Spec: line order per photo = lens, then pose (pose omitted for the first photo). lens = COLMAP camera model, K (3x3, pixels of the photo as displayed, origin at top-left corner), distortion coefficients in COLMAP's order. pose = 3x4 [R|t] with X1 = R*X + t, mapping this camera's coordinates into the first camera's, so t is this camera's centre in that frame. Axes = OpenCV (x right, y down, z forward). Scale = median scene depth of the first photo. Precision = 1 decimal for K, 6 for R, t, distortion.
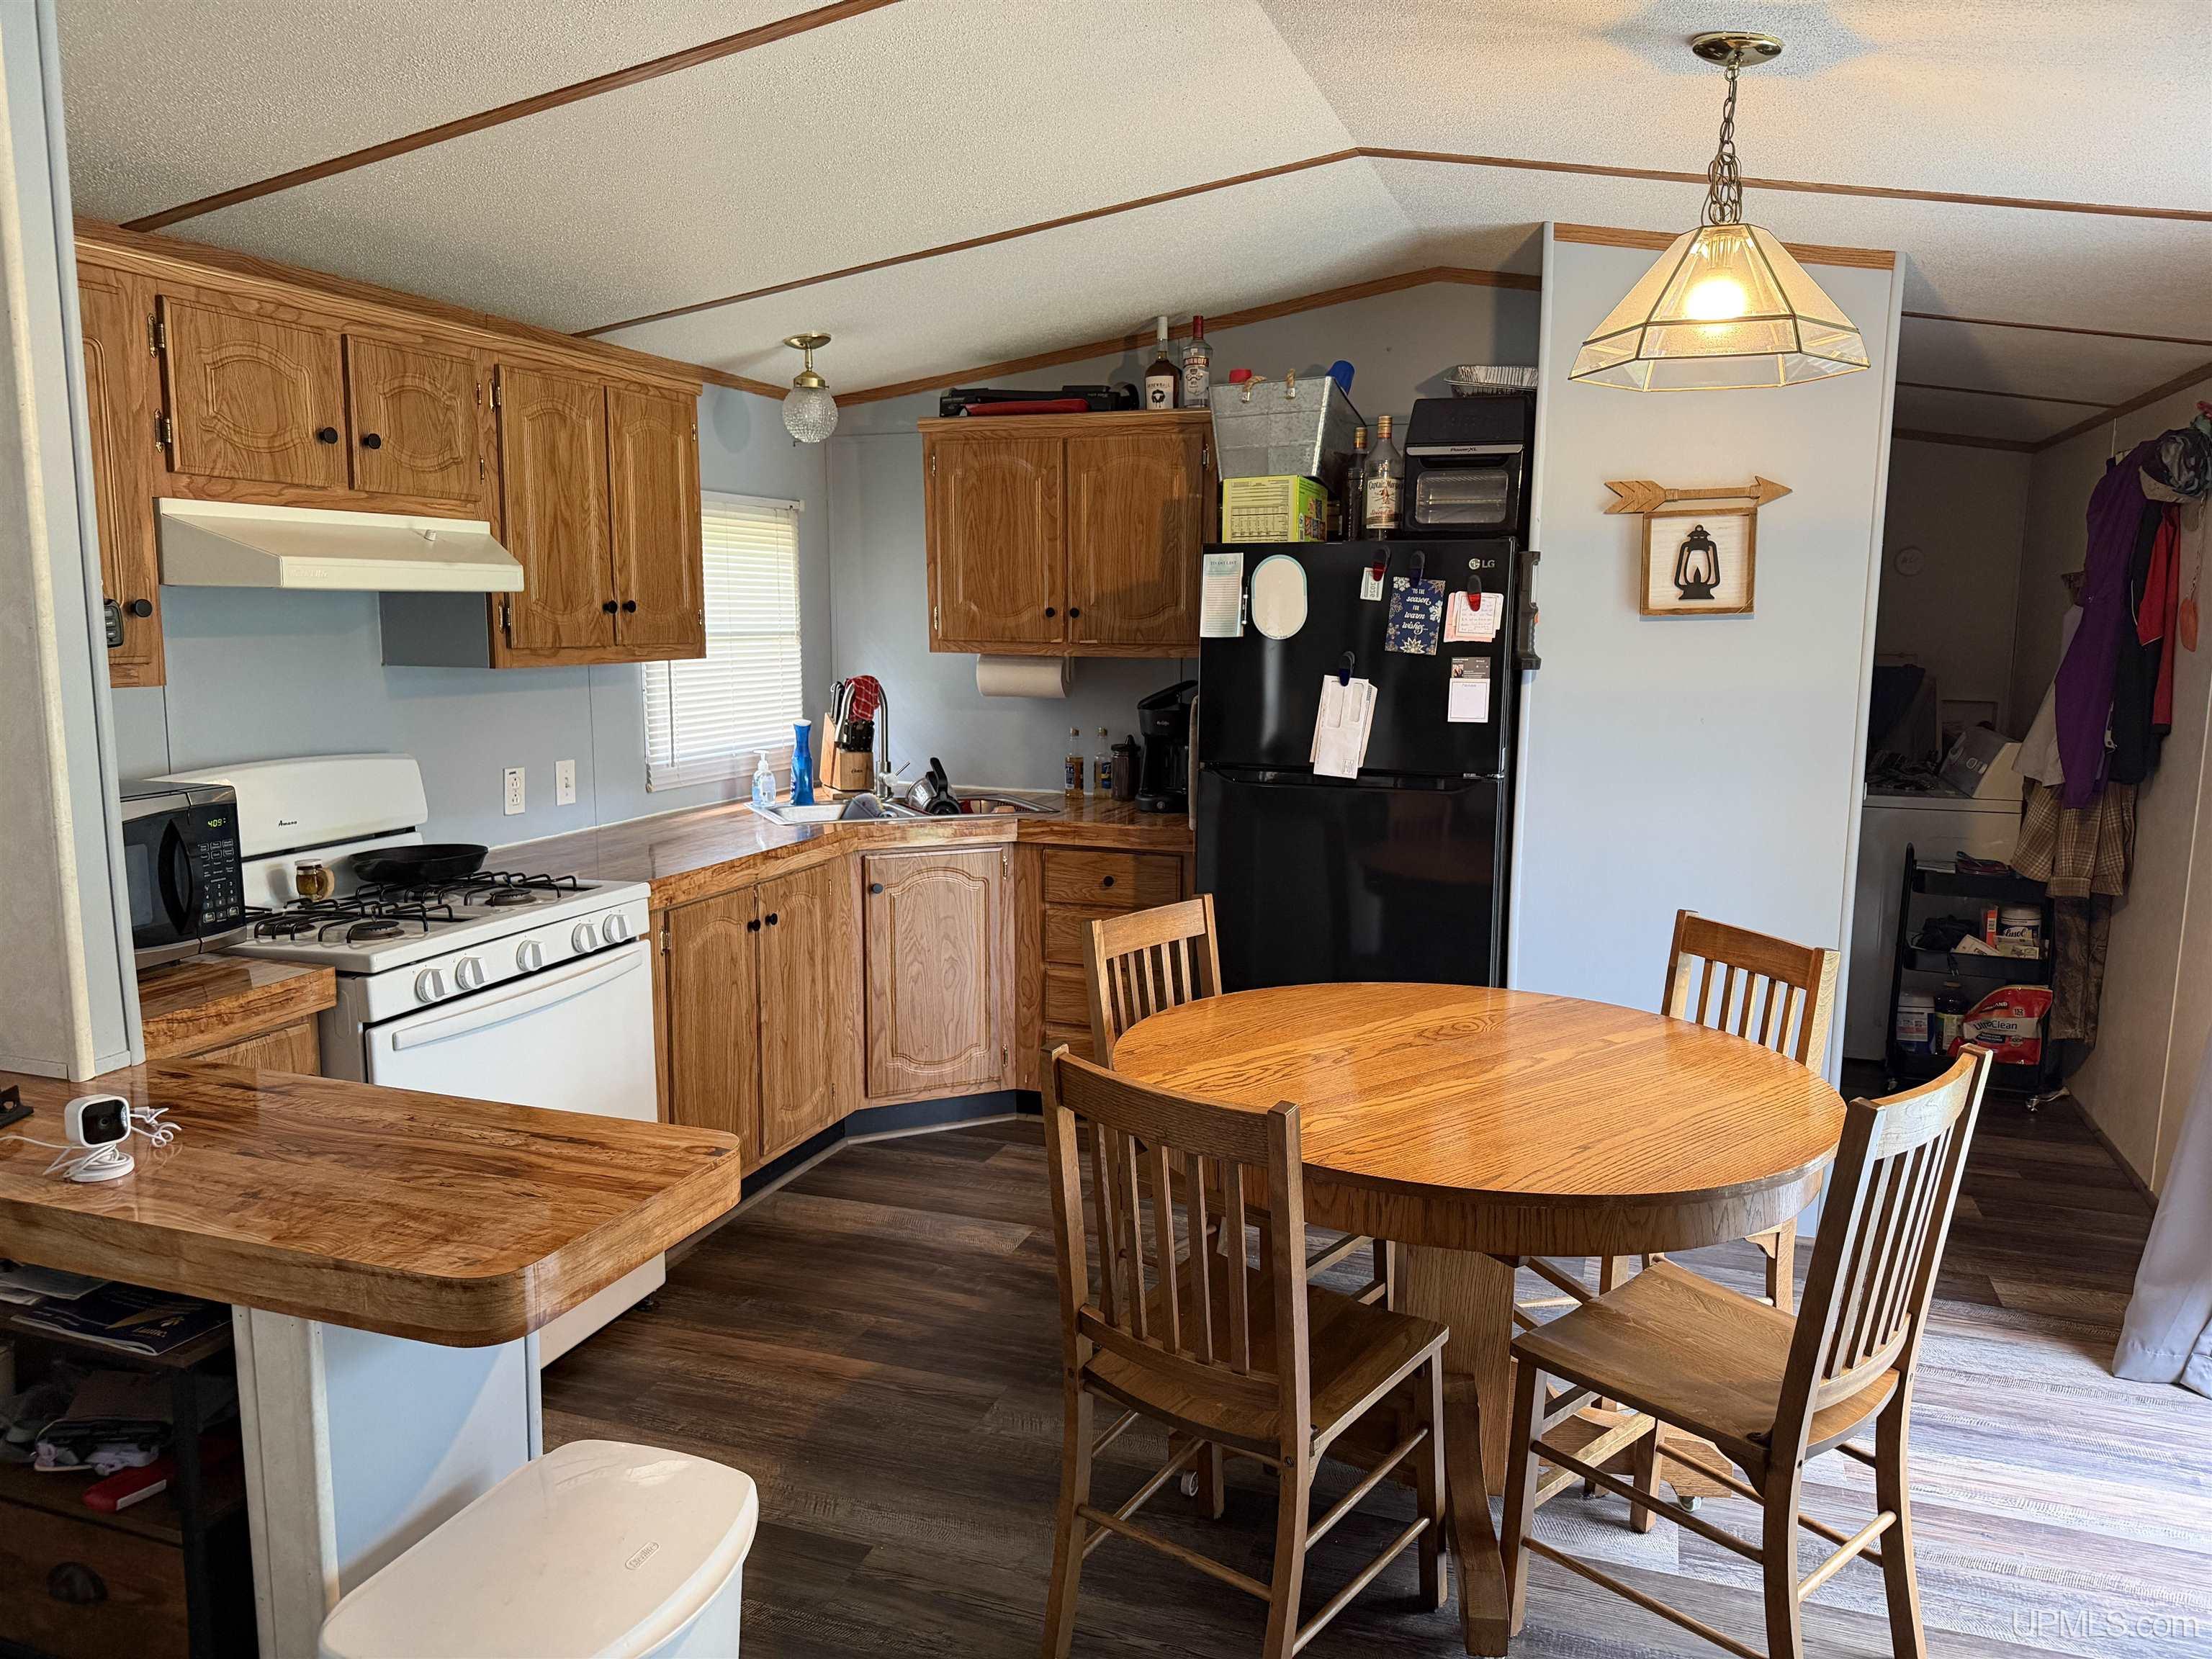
lens RADIAL K [[1560.2, 0, 1109.0], [0, 1560.2, 837.7], [0, 0, 1]] dist [0.067769, -0.118416]
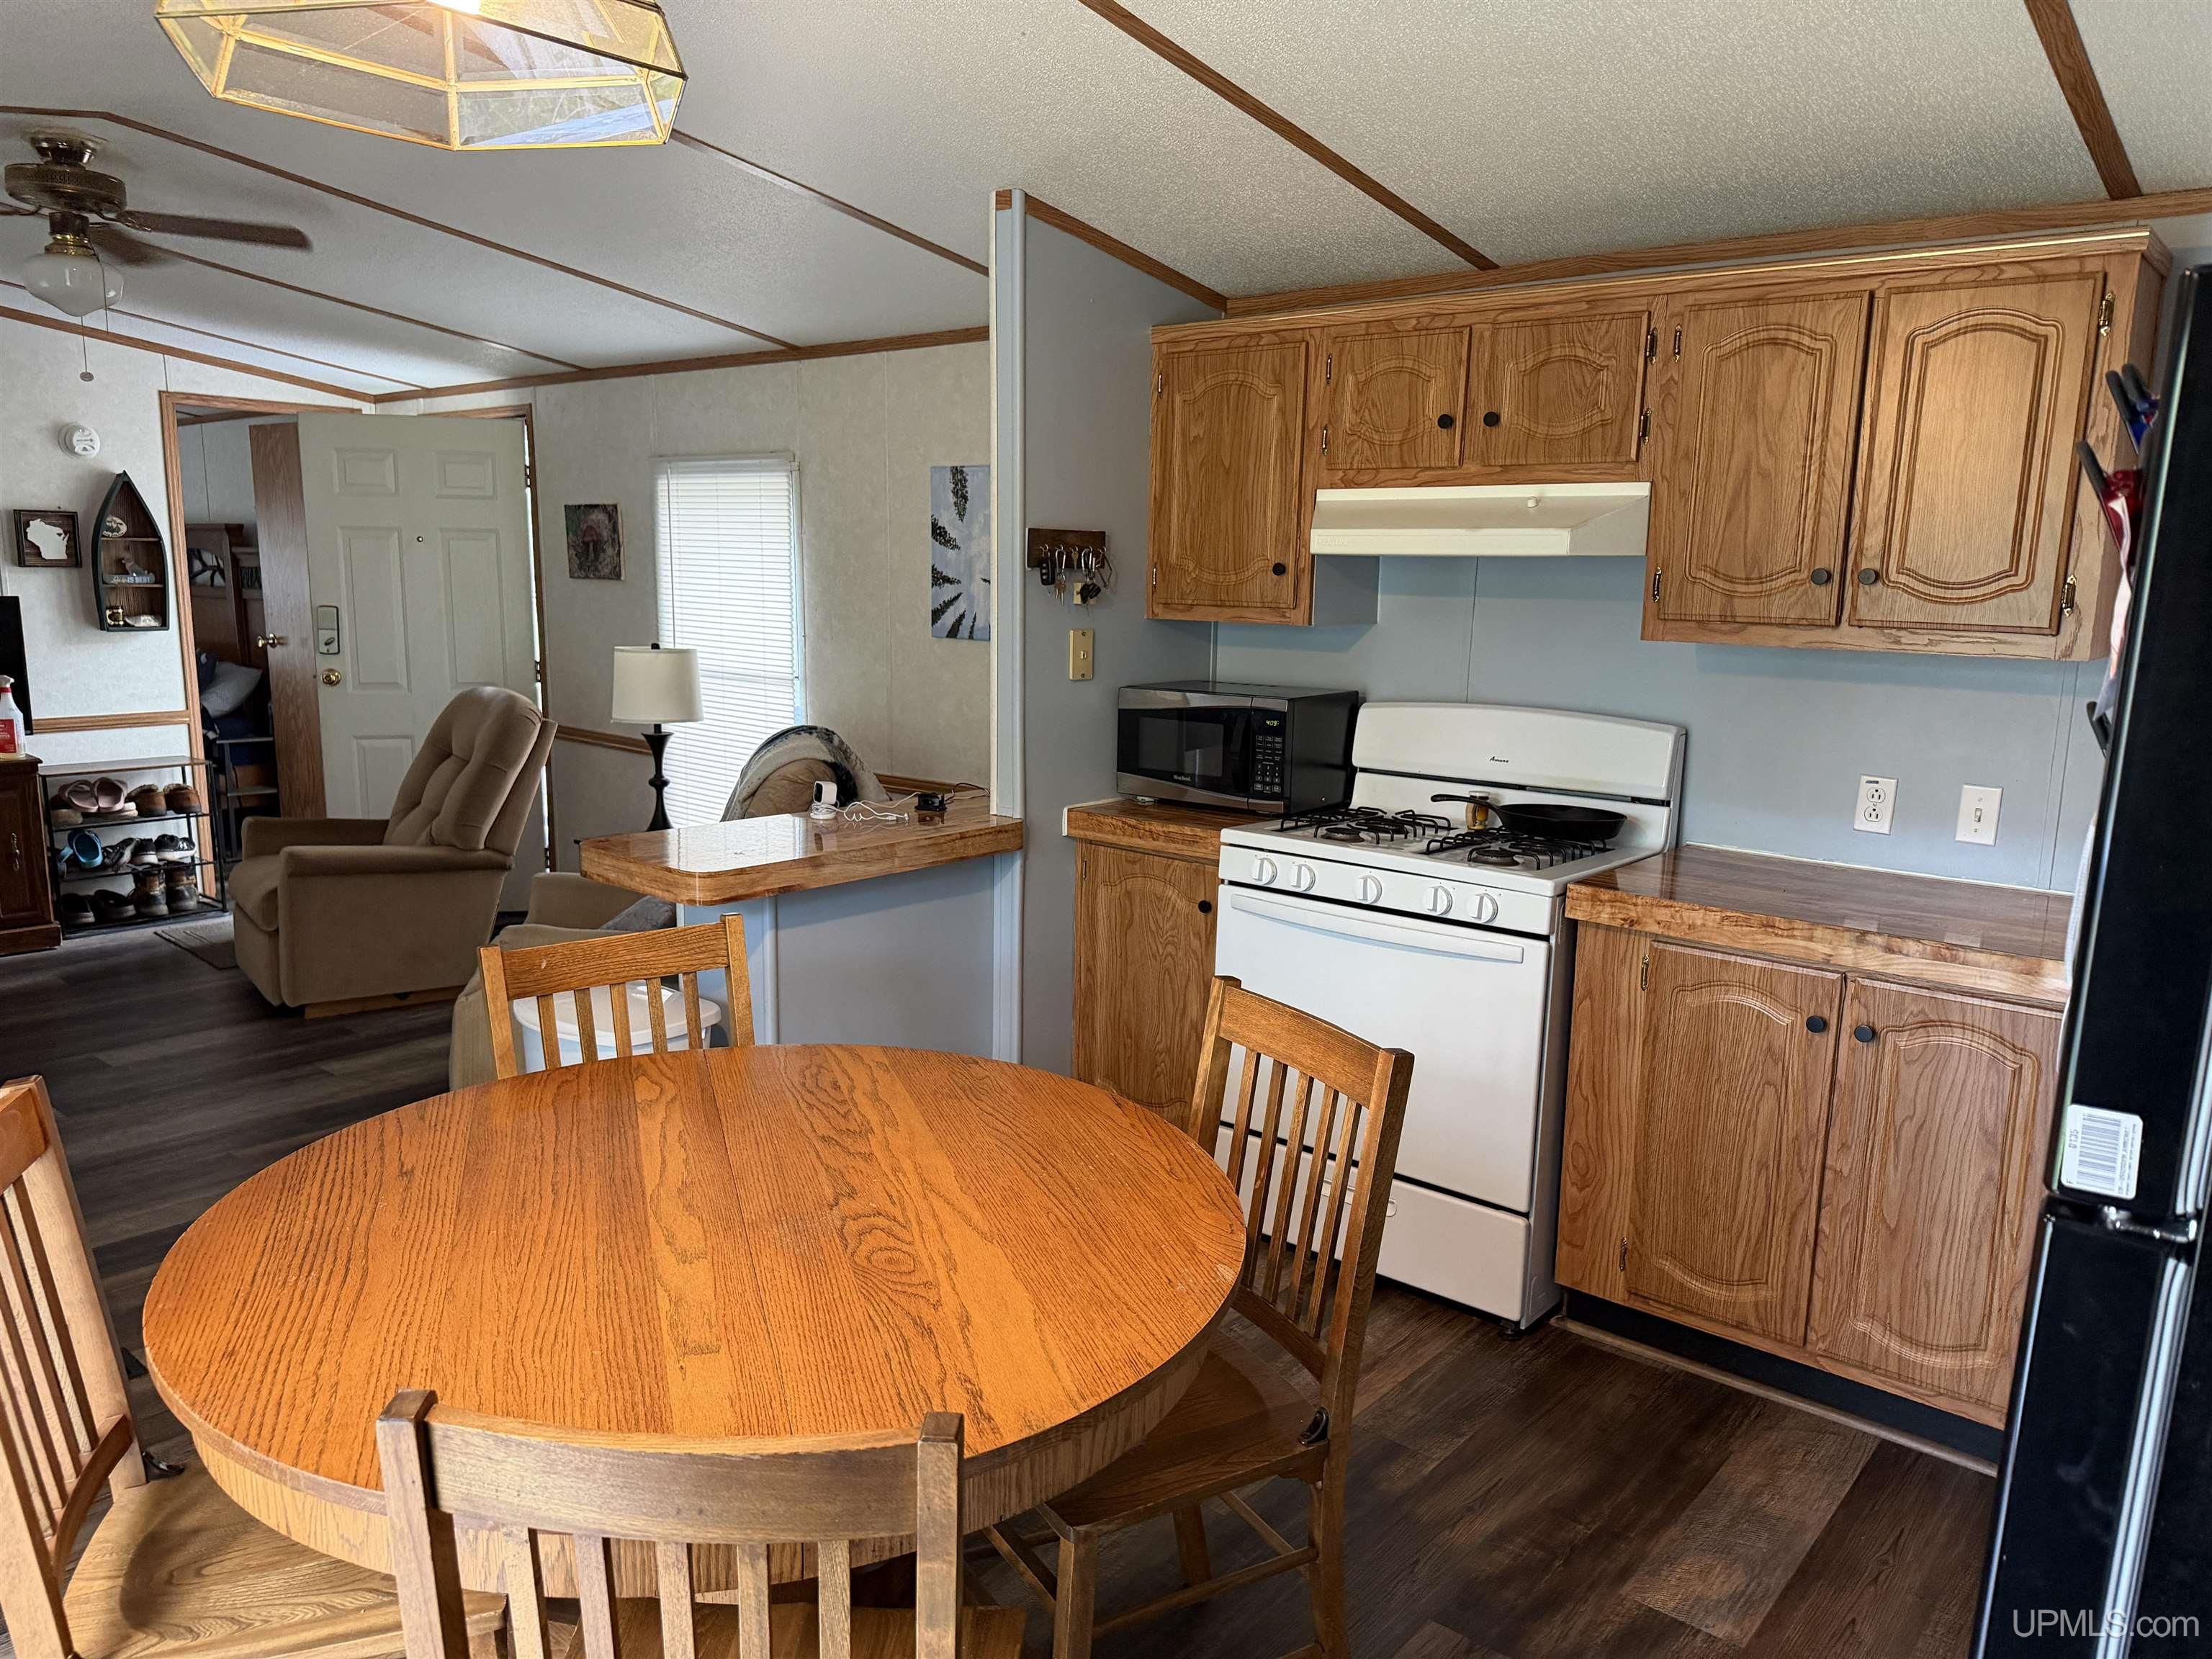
lens RADIAL K [[1498.7, 0, 1077.8], [0, 1498.7, 859.4], [0, 0, 1]] dist [0.077761, -0.097504]
pose [[-0.361027, 0.165886, -0.917683, 0.707745], [-0.161087, 0.958166, 0.236577, -0.172139], [0.918537, 0.233237, -0.319202, 1.226671]]
